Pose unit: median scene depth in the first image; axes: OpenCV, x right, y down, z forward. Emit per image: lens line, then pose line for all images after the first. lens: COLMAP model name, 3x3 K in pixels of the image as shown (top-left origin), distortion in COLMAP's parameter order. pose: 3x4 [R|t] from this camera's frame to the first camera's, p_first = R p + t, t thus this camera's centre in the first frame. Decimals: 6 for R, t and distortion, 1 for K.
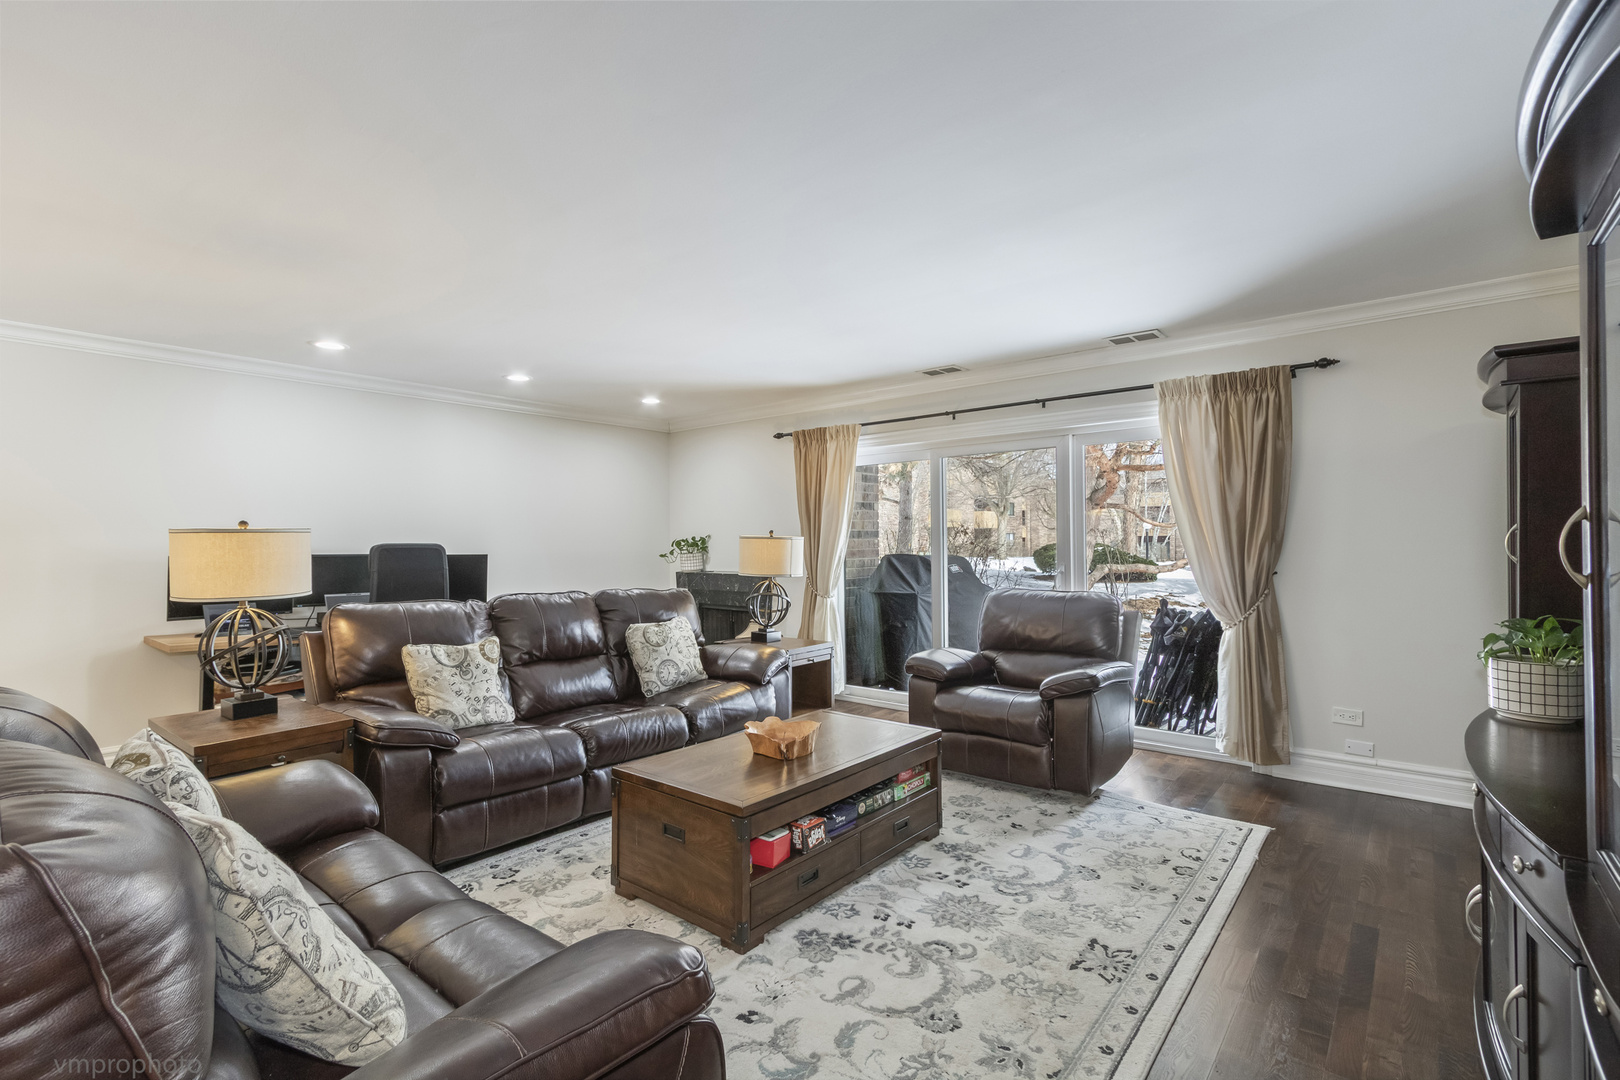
lens RADIAL K [[740.6, 0, 813.5], [0, 740.6, 542.4], [0, 0, 1]] dist [0.005635, 0.000145]
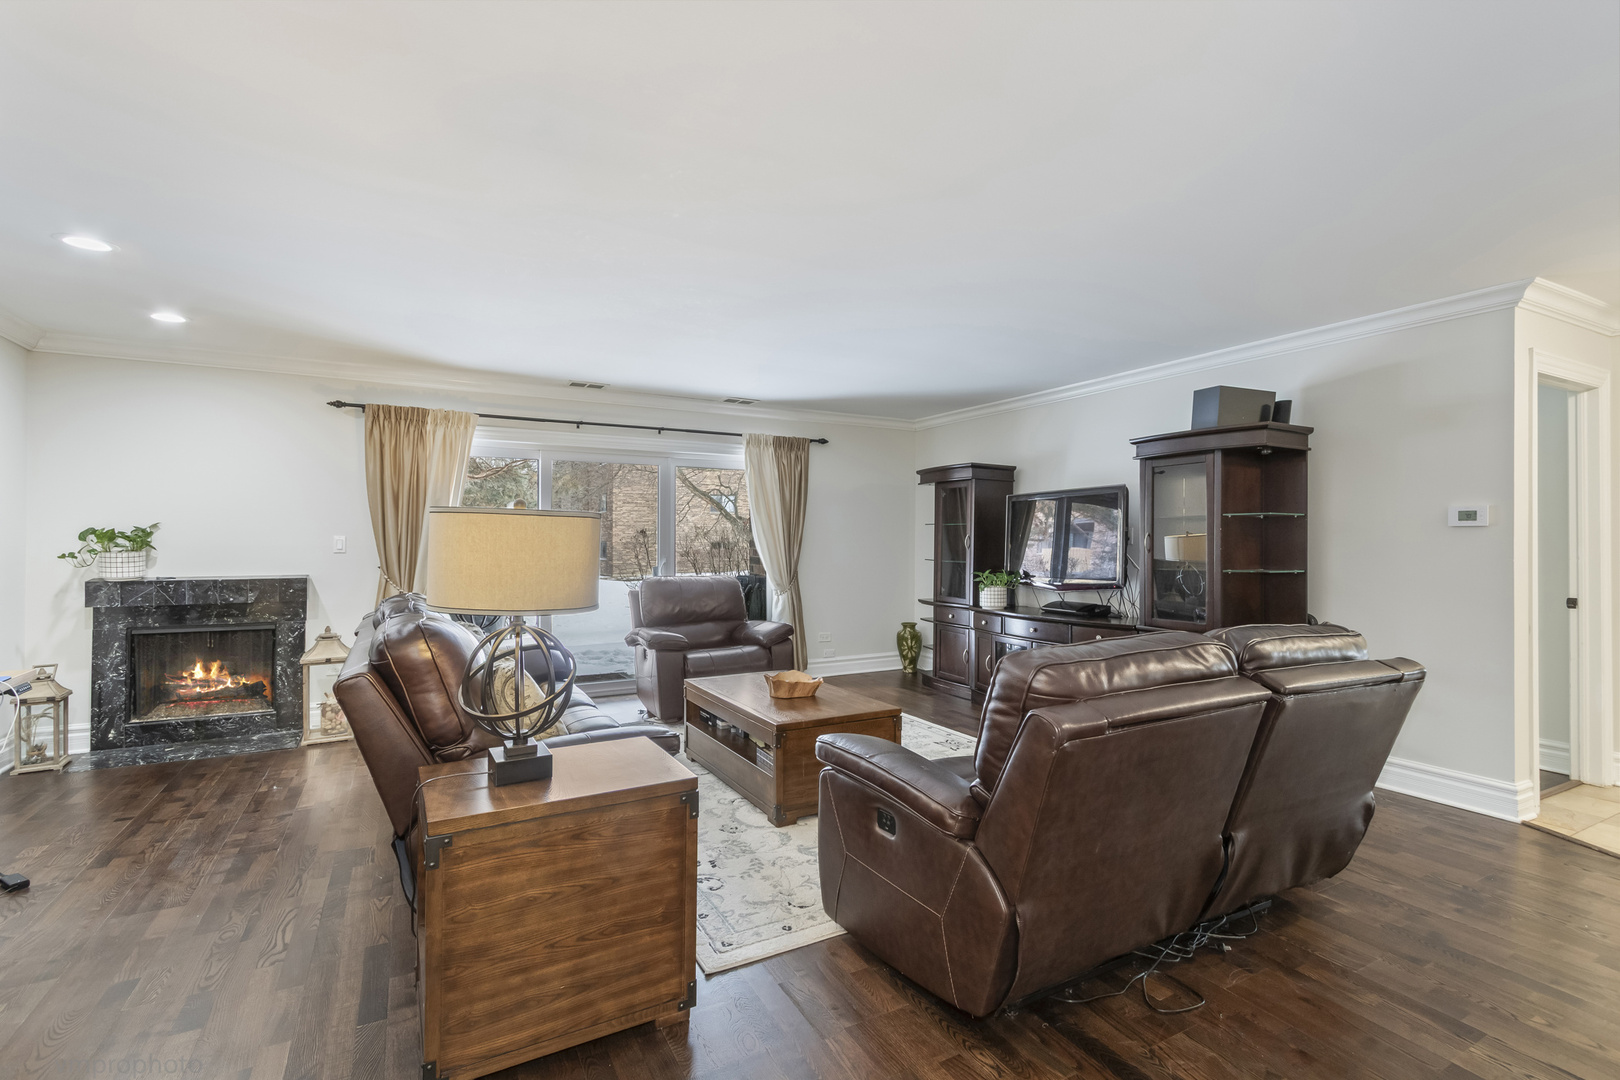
lens RADIAL K [[740.6, 0, 809.0], [0, 740.6, 539.5], [0, 0, 1]] dist [0.005635, 0.000145]
pose [[0.381182, 0.007064, 0.924473, -1.186740], [-0.008693, 0.999954, -0.004057, 0.004097], [-0.924459, -0.006490, 0.381226, 0.426273]]
